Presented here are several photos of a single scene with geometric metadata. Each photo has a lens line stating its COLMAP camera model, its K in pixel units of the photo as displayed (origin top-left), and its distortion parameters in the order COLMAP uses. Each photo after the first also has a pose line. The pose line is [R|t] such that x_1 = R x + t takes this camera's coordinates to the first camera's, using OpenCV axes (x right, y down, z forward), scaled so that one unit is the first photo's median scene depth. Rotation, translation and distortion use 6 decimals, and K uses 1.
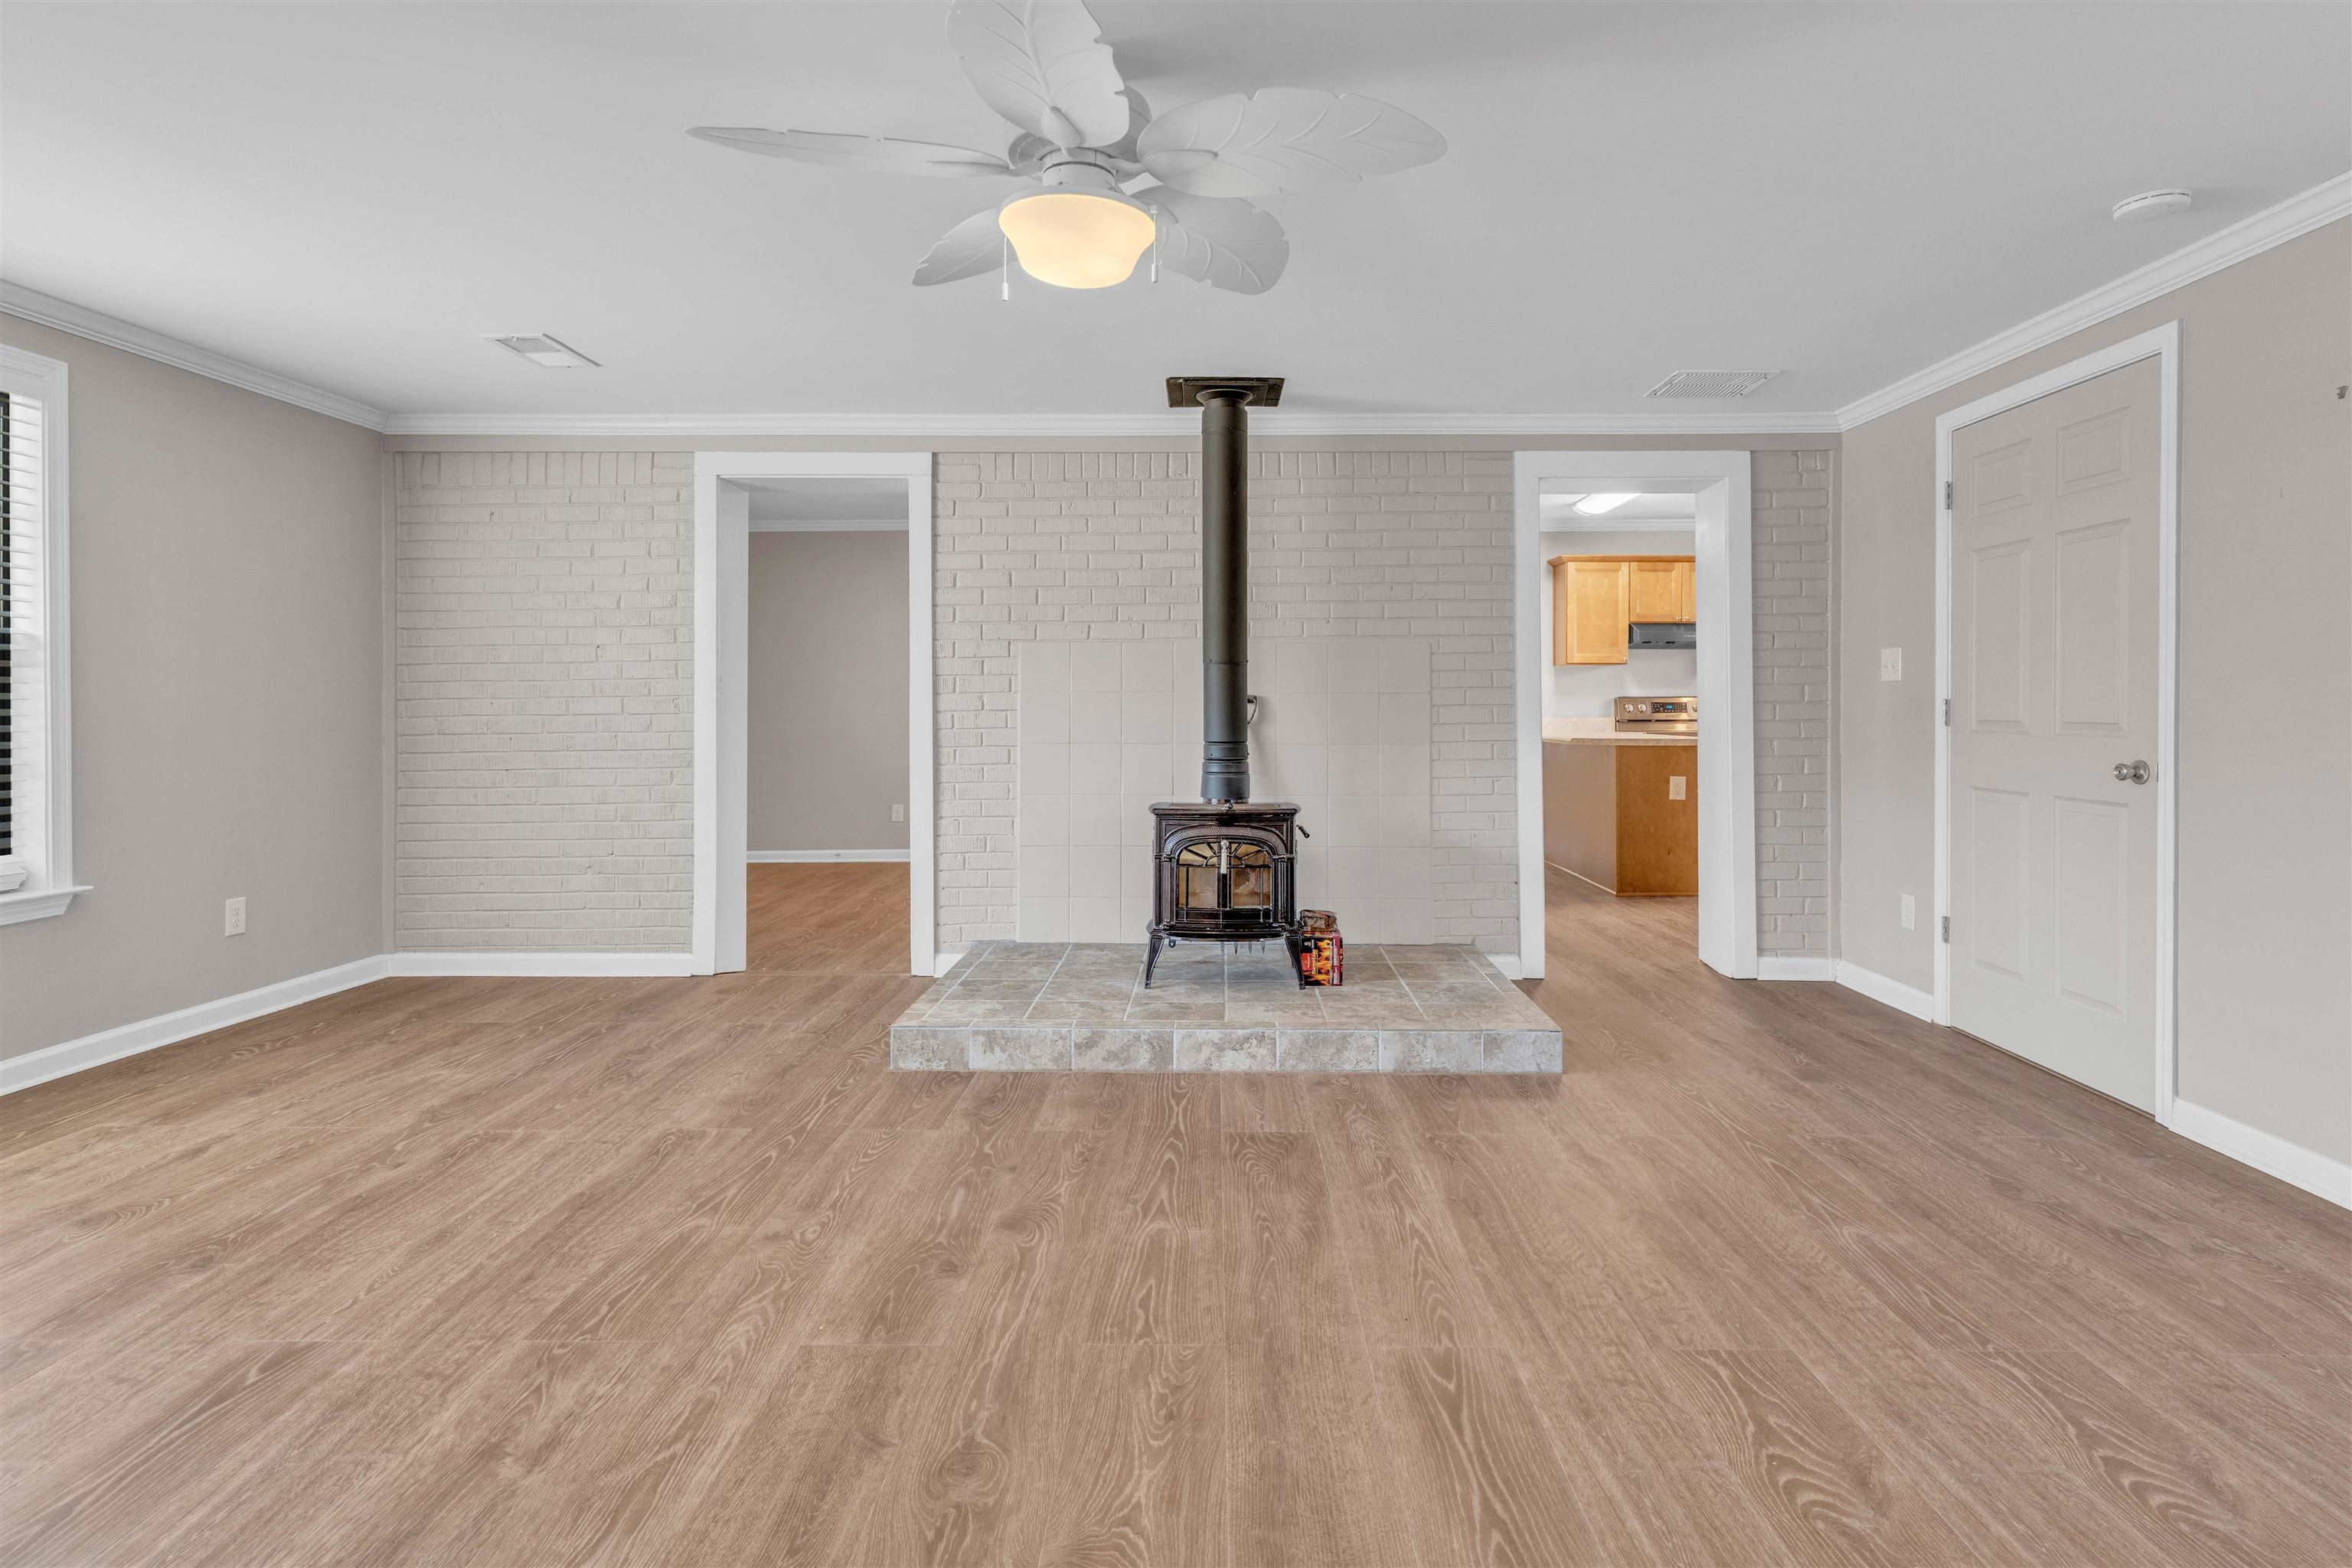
lens RADIAL K [[1227.6, 0, 1228.6], [0, 1227.6, 693.0], [0, 0, 1]] dist [0.010150, 0.000633]
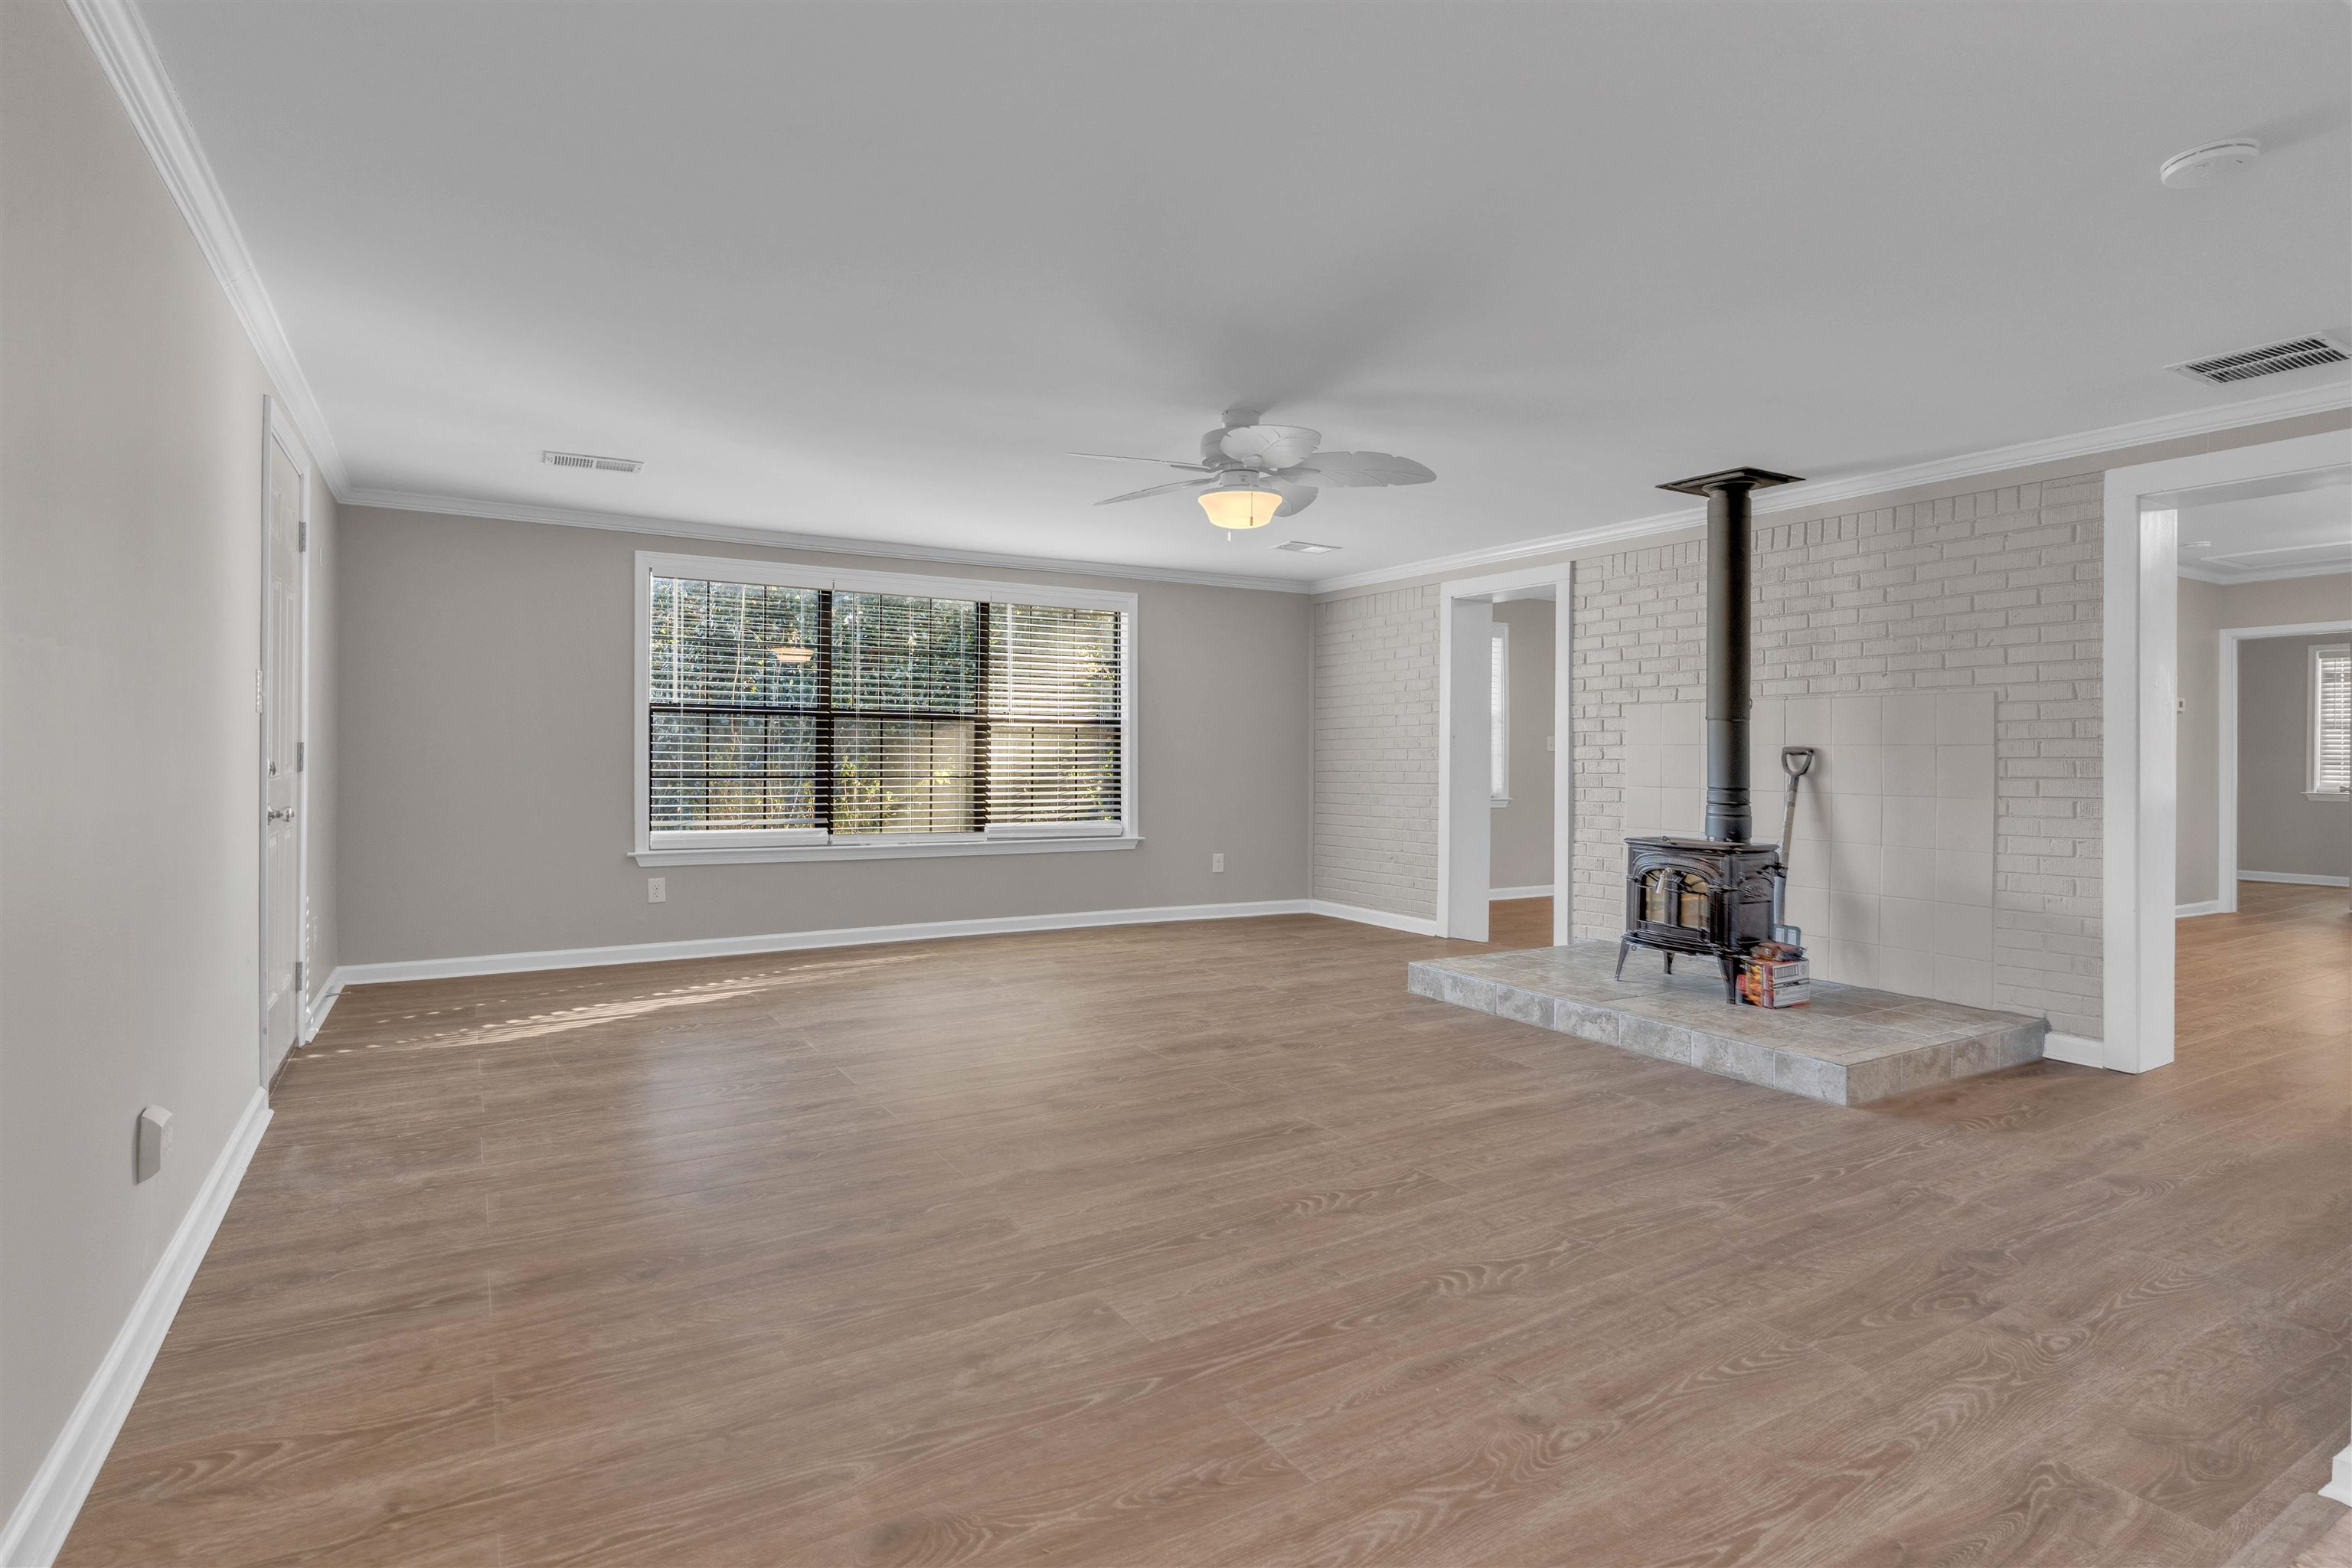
lens RADIAL K [[1168.8, 0, 1183.1], [0, 1168.8, 780.1], [0, 0, 1]] dist [-0.001784, 0.003741]
pose [[0.526195, 0.022759, -0.850059, 0.716211], [-0.000205, 0.999645, 0.026636, 0.003467], [0.850364, -0.013841, 0.526013, -0.004688]]
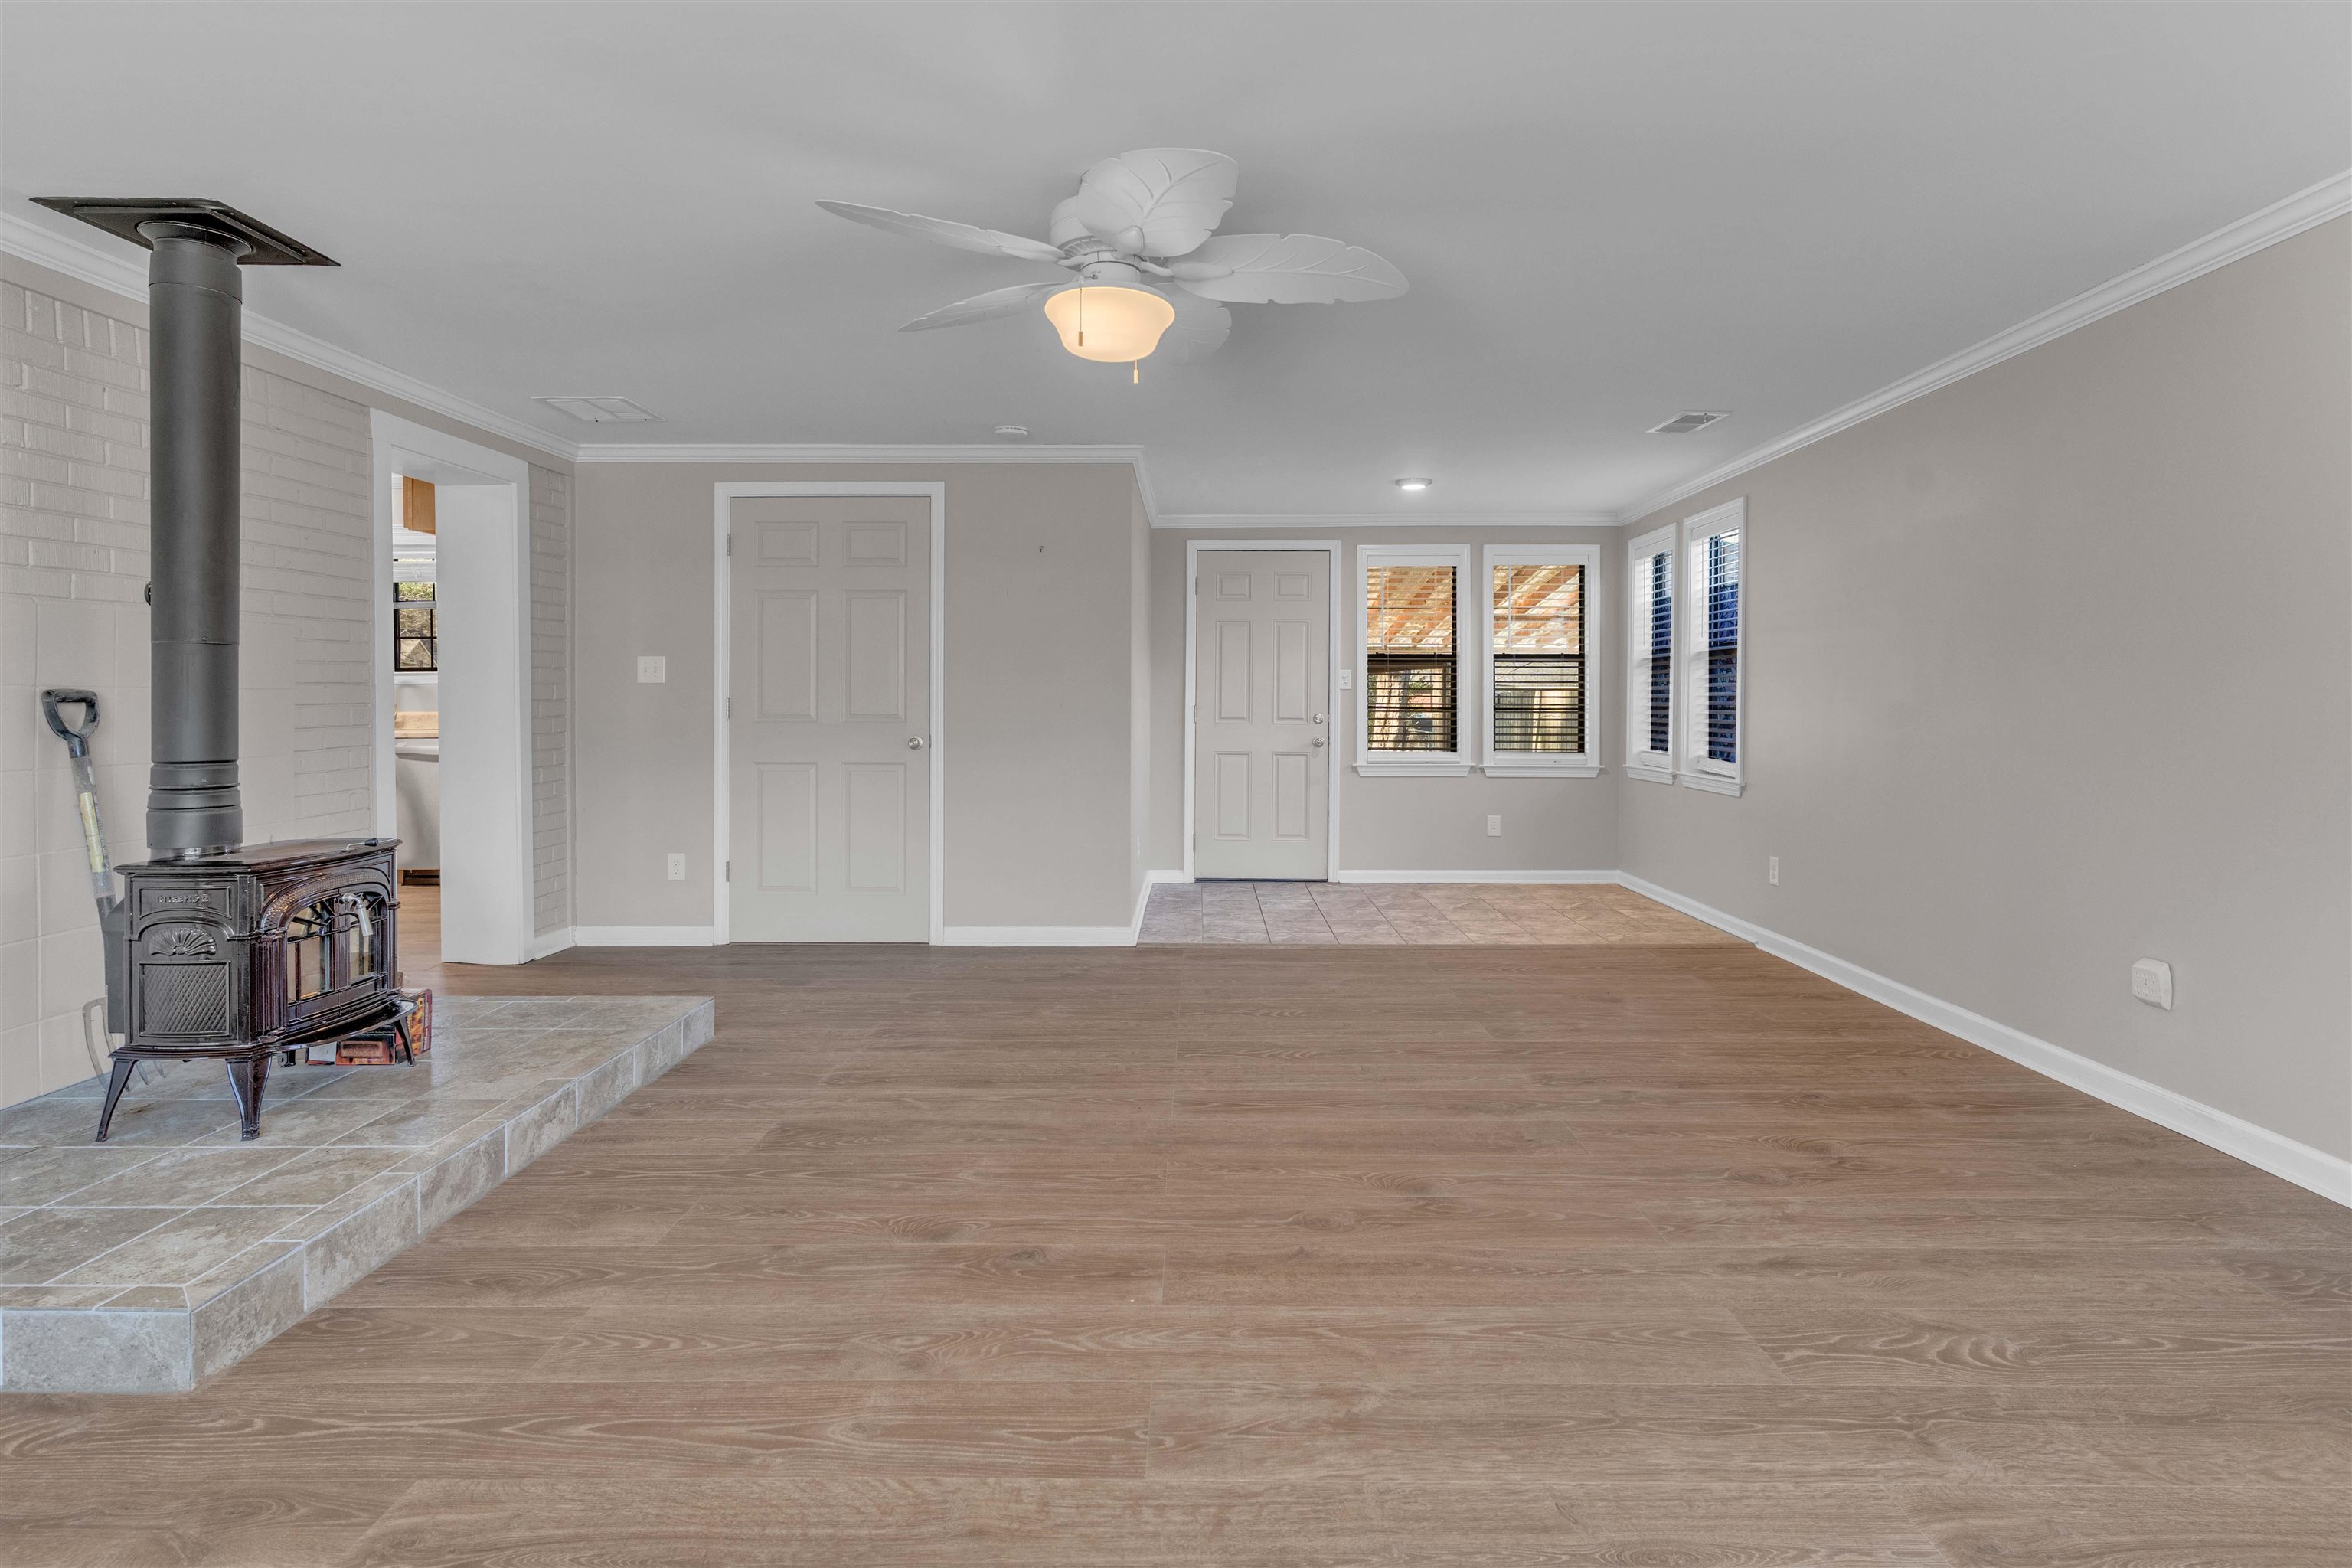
lens RADIAL K [[1168.8, 0, 1213.6], [0, 1168.8, 709.7], [0, 0, 1]] dist [-0.001784, 0.003741]
pose [[-0.014424, -0.008889, 0.999856, -0.691602], [-0.008832, 0.999923, 0.008762, 0.001707], [-0.999857, -0.008704, -0.014501, 0.497165]]
